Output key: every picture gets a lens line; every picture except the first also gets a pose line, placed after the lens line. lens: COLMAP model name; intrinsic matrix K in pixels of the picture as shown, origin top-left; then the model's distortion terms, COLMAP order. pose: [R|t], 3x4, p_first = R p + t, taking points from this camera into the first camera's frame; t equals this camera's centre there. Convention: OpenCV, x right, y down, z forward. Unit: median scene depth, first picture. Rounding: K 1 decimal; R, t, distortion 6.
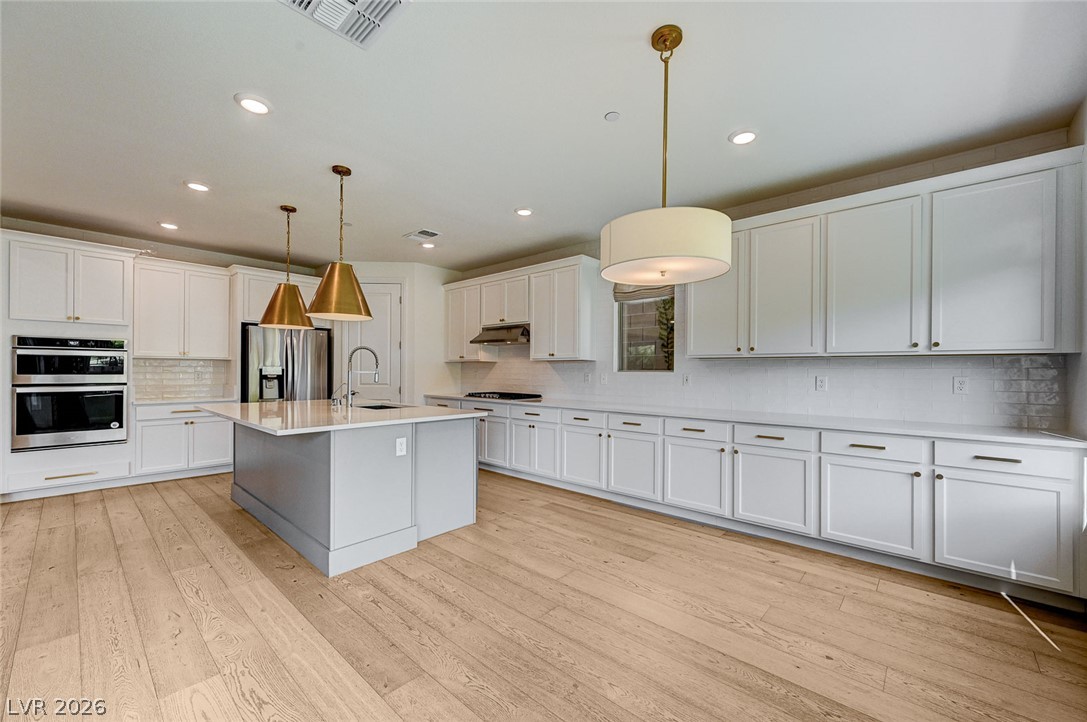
lens RADIAL K [[430.6, 0, 547.9], [0, 430.6, 369.0], [0, 0, 1]] dist [-0.000041, 0.000399]
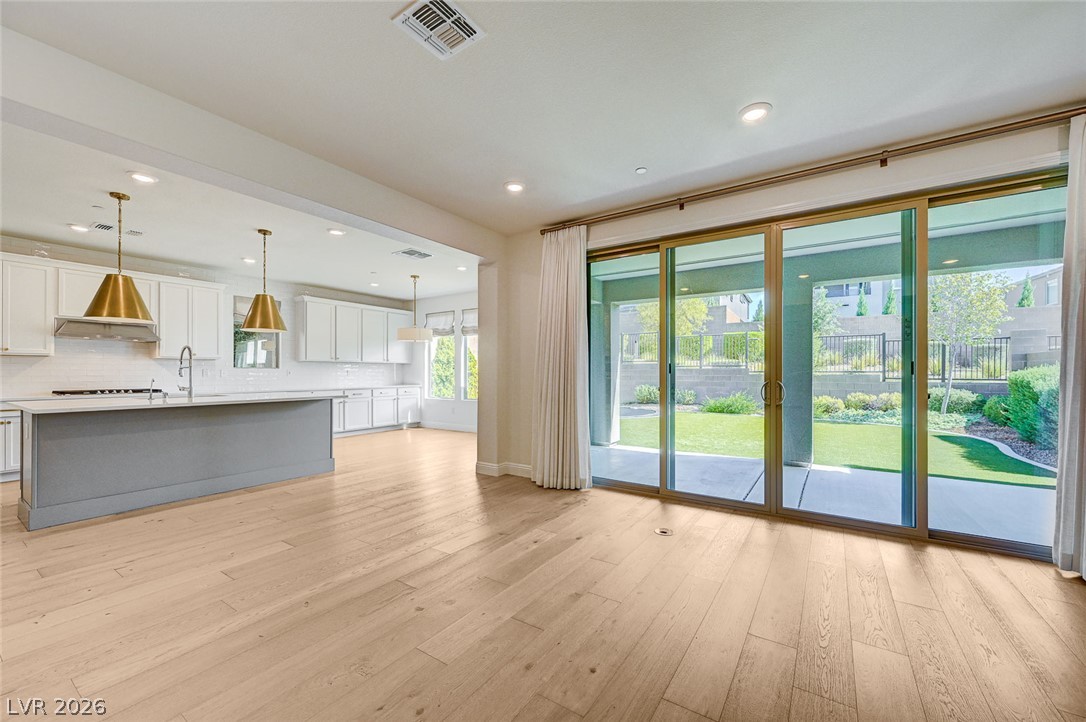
lens RADIAL K [[430.2, 0, 547.4], [0, 430.2, 369.0], [0, 0, 1]] dist [-0.000041, 0.000399]
pose [[-0.140478, 0.001443, 0.990083, -1.511348], [-0.003935, 0.999990, -0.002016, 0.007877], [-0.990076, -0.004179, -0.140471, 0.174819]]
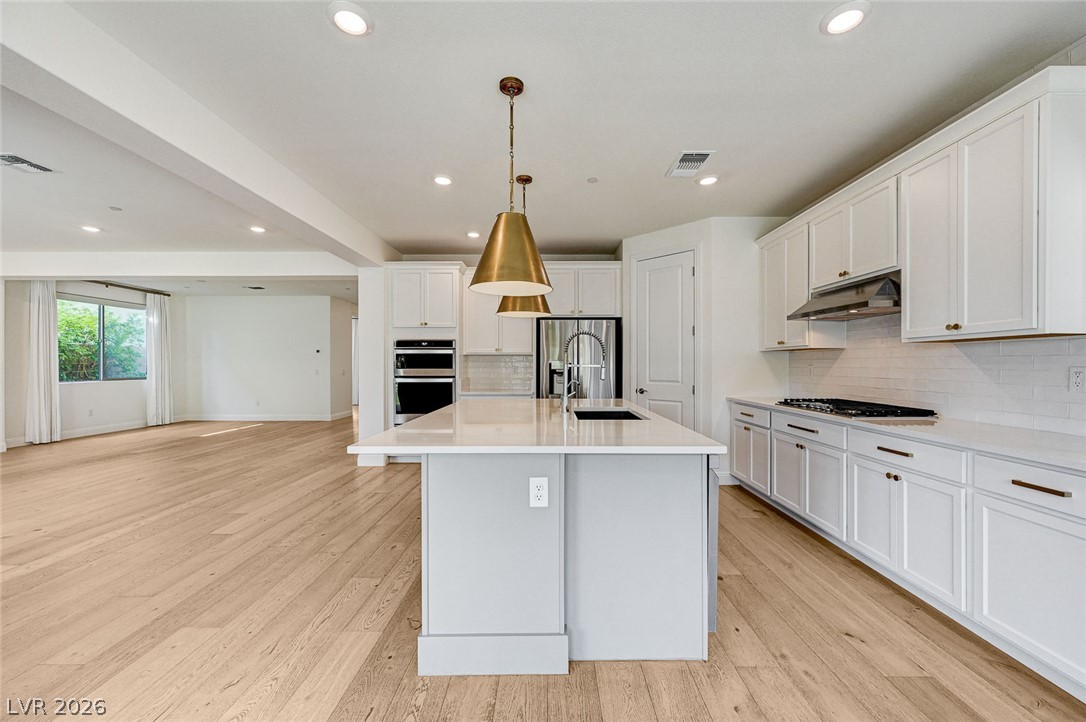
lens RADIAL K [[427.6, 0, 547.2], [0, 427.6, 365.4], [0, 0, 1]] dist [-0.001854, -0.000035]
pose [[0.663639, -0.004560, -0.748039, 0.067518], [0.007282, 0.999973, 0.000365, 0.005146], [0.748018, -0.005689, 0.663654, 0.411721]]
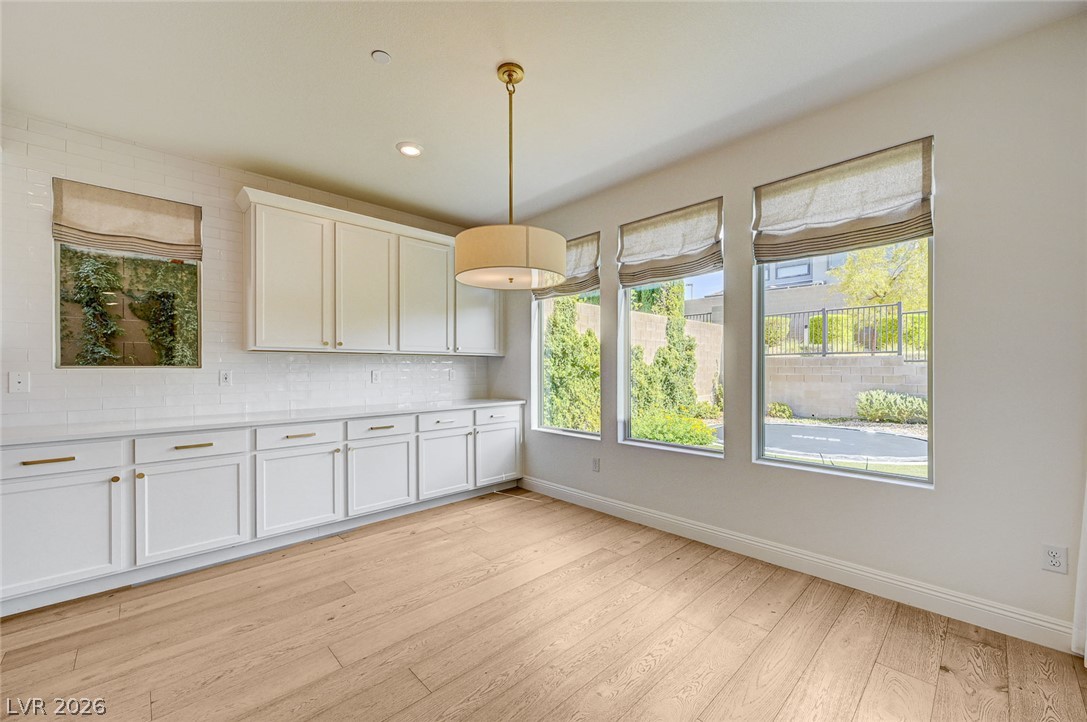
lens RADIAL K [[430.6, 0, 547.9], [0, 430.6, 369.0], [0, 0, 1]] dist [-0.000041, 0.000399]
pose [[0.073822, -0.008366, 0.997236, -0.369701], [-0.001584, 0.999963, 0.008506, 0.001863], [-0.997270, -0.002208, 0.073806, 0.355663]]
